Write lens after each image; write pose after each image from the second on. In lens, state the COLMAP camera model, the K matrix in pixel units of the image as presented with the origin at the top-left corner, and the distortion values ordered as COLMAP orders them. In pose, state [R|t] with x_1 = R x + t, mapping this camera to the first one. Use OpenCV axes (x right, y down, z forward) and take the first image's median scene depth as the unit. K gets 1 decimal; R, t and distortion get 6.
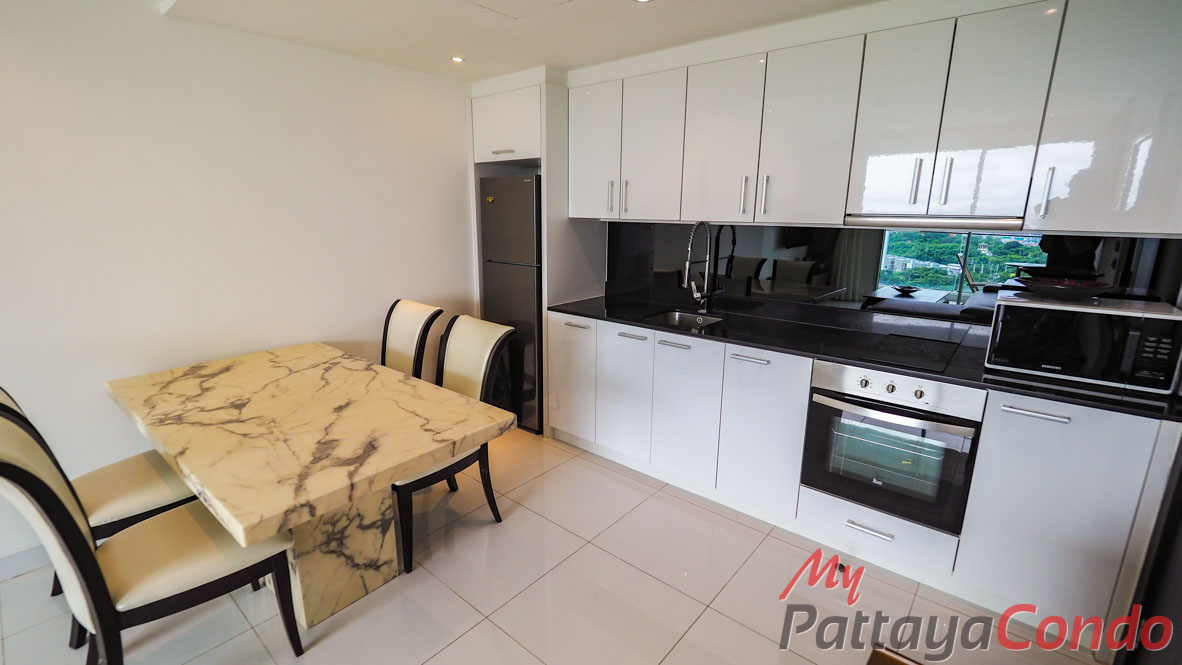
lens RADIAL K [[511.9, 0, 594.4], [0, 511.9, 329.4], [0, 0, 1]] dist [-0.002838, -0.000414]
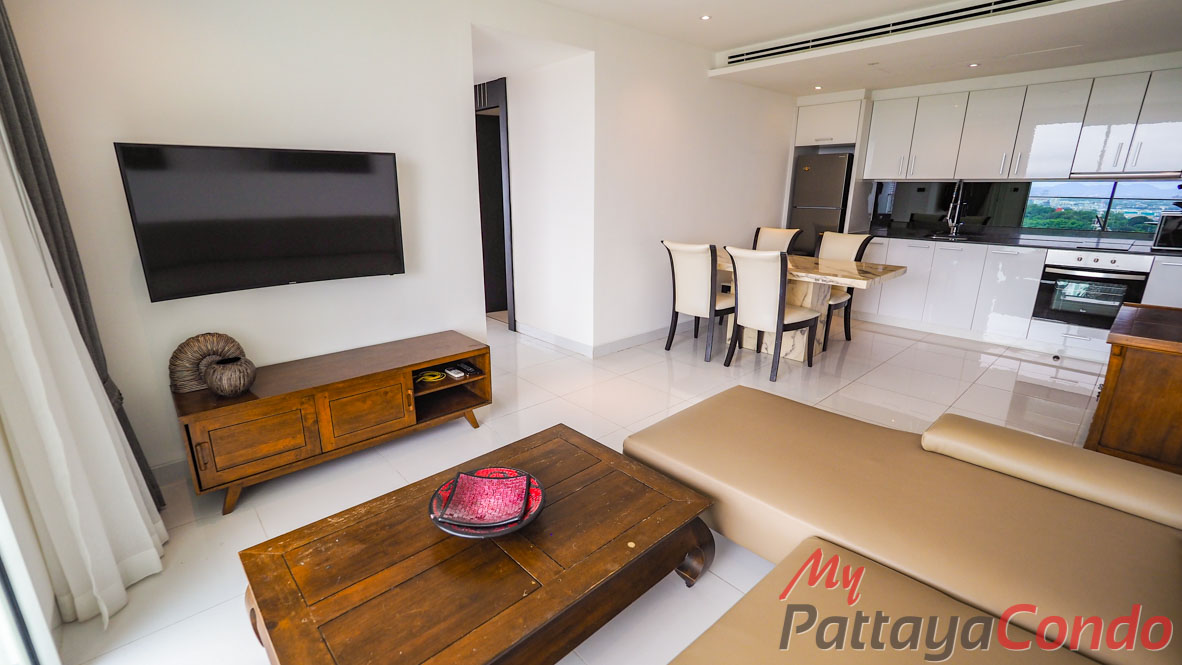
lens RADIAL K [[511.9, 0, 581.7], [0, 511.9, 329.9], [0, 0, 1]] dist [-0.002838, -0.000414]
pose [[0.990370, 0.028053, -0.135577, -0.782062], [-0.021618, 0.998579, 0.048701, 0.229910], [0.136751, -0.045301, 0.989569, -0.867061]]
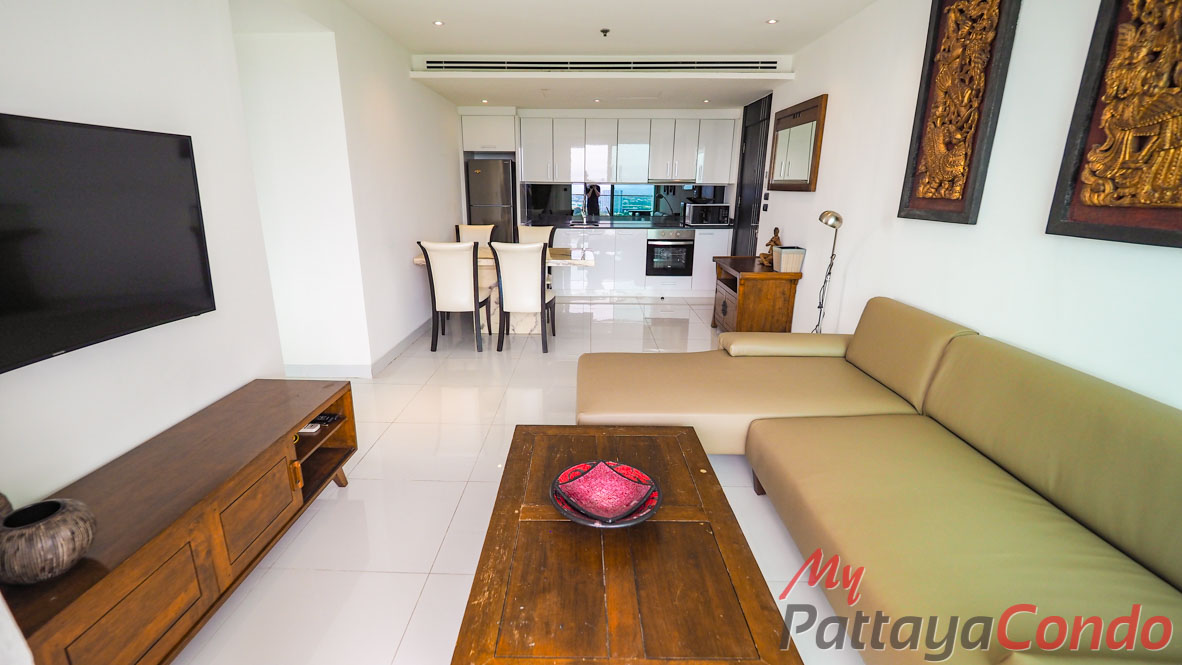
lens RADIAL K [[511.9, 0, 564.6], [0, 511.9, 329.4], [0, 0, 1]] dist [-0.002838, -0.000414]
pose [[0.770000, -0.174222, 0.613797, -1.377802], [0.143174, 0.984645, 0.099874, 0.197000], [-0.621773, 0.010977, 0.783121, -0.746946]]
